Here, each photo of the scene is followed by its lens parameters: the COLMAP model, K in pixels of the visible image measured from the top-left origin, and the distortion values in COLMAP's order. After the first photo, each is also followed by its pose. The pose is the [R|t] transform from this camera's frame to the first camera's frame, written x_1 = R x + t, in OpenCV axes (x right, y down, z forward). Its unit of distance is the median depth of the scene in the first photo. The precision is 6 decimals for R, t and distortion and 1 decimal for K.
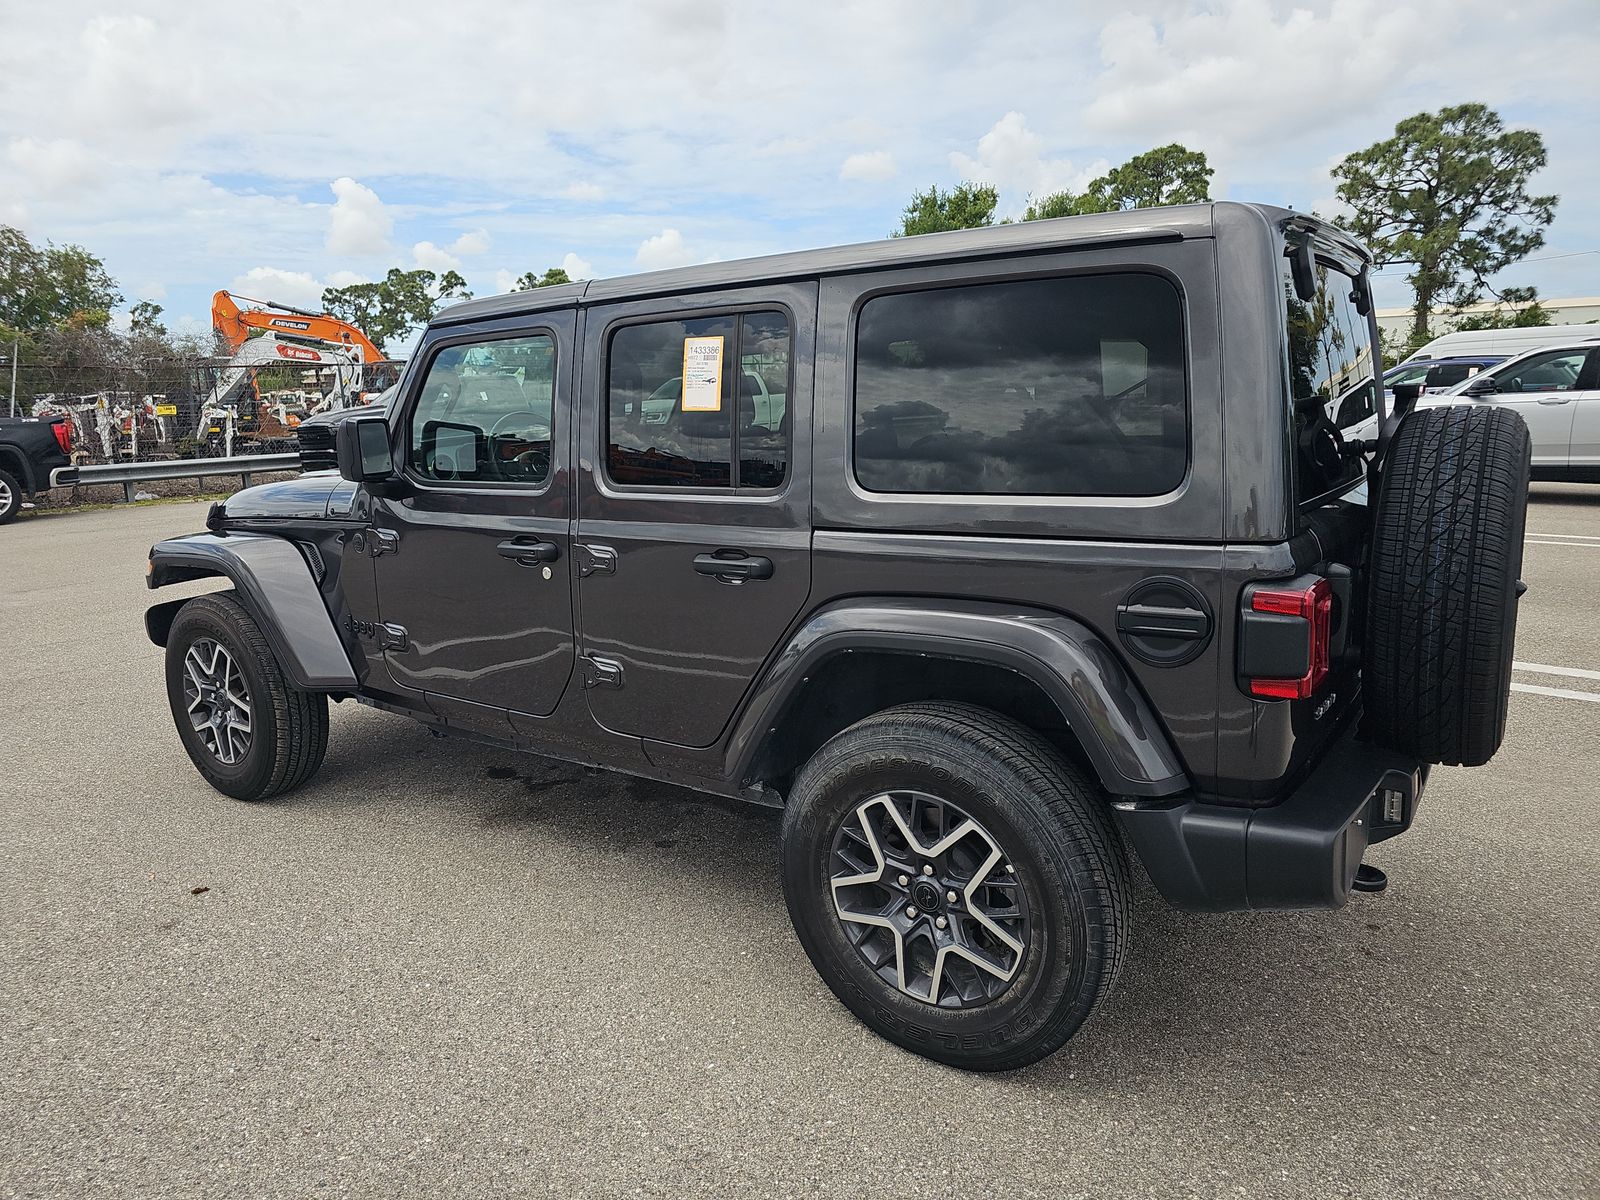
lens RADIAL K [[1069.6, 0, 790.7], [0, 1069.6, 593.1], [0, 0, 1]] dist [0.028897, -0.020887]
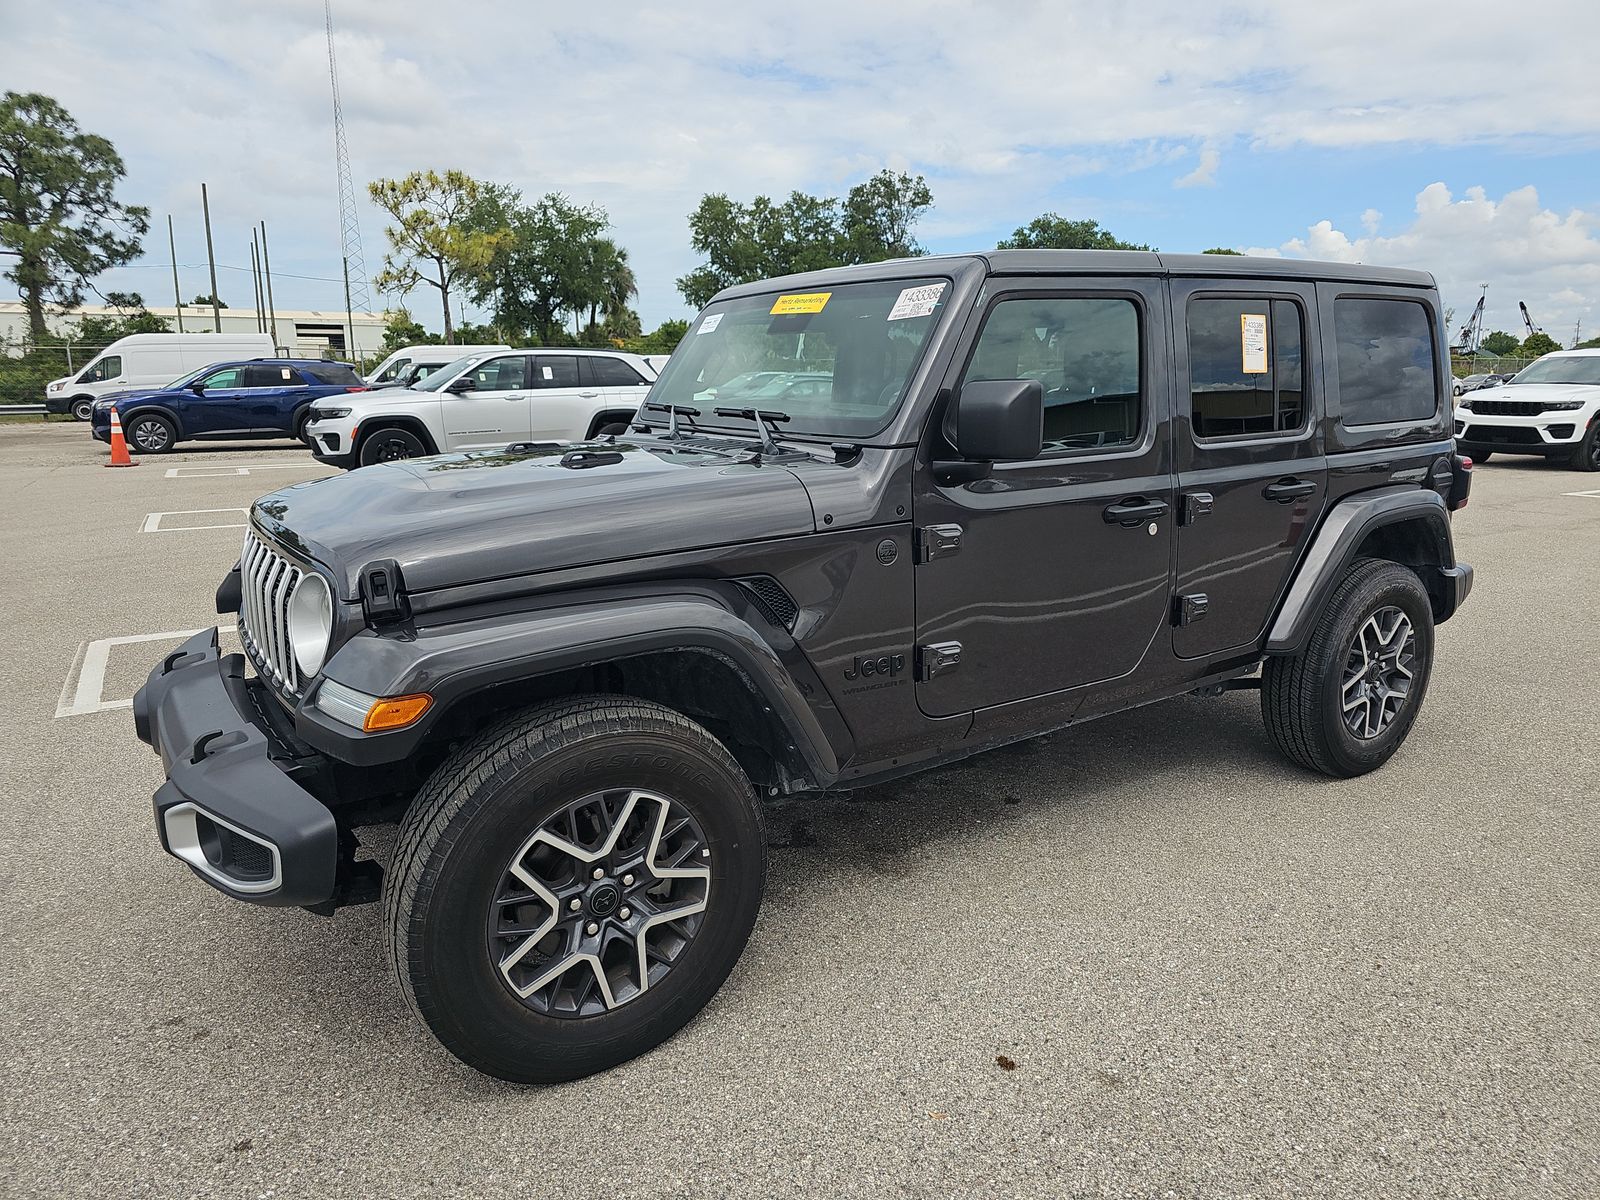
lens RADIAL K [[1069.6, 0, 796.1], [0, 1069.6, 612.2], [0, 0, 1]] dist [0.028897, -0.020887]
pose [[0.351597, -0.182498, 0.918191, -1.331198], [0.171963, 0.976715, 0.128281, -0.134448], [-0.920222, 0.112791, 0.374792, 0.940907]]
